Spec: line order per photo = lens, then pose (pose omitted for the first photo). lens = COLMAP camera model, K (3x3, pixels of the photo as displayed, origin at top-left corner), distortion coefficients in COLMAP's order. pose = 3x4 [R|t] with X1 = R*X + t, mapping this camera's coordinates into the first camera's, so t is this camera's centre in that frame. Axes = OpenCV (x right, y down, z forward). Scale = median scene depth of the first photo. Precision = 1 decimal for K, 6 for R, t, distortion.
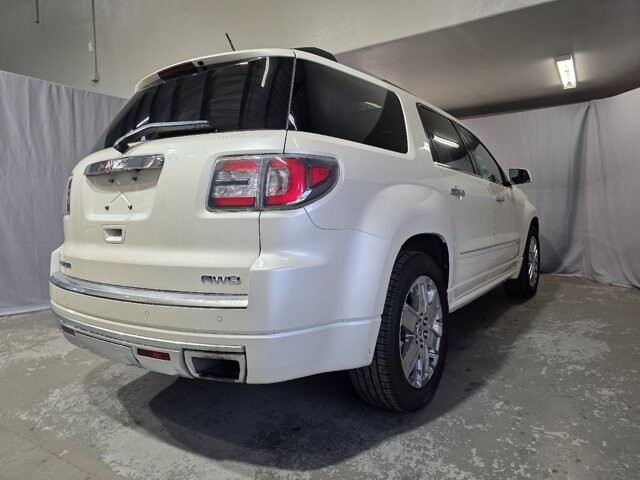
lens RADIAL K [[426.7, 0, 324.4], [0, 426.7, 233.7], [0, 0, 1]] dist [0.050642, -0.048110]
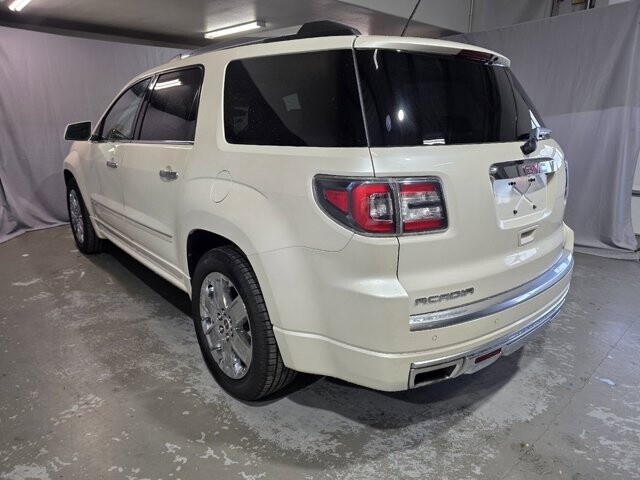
lens RADIAL K [[426.7, 0, 323.6], [0, 426.7, 237.3], [0, 0, 1]] dist [0.050642, -0.048110]
pose [[0.255594, -0.234050, 0.938026, -1.433583], [0.037480, 0.971923, 0.232296, -0.230575], [-0.966057, -0.024216, 0.257190, 1.083275]]
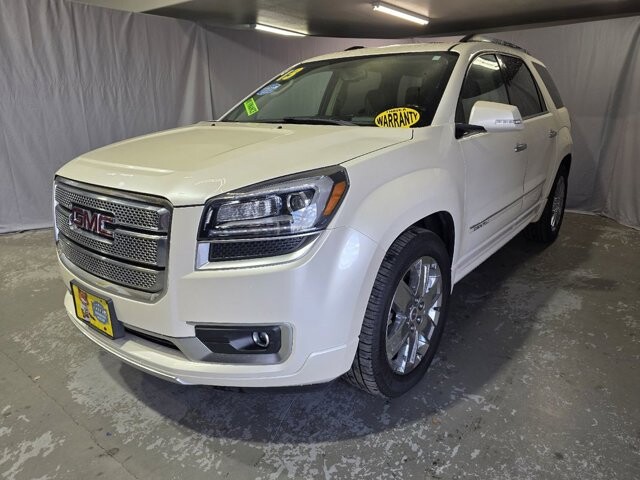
lens RADIAL K [[426.7, 0, 326.4], [0, 426.7, 235.0], [0, 0, 1]] dist [0.050642, -0.048110]
pose [[0.994283, 0.051280, -0.093661, 0.236208], [-0.029640, 0.975212, 0.219280, -0.133456], [0.102584, -0.215250, 0.971156, 0.020609]]
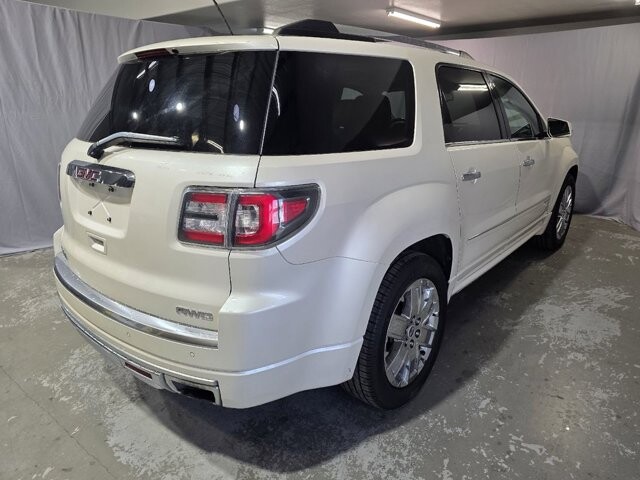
lens RADIAL K [[426.7, 0, 327.2], [0, 426.7, 232.7], [0, 0, 1]] dist [0.050642, -0.048110]
pose [[0.996153, 0.038094, -0.078916, 0.104108], [-0.018664, 0.972136, 0.233673, -0.237451], [0.085619, -0.231301, 0.969107, 0.078661]]
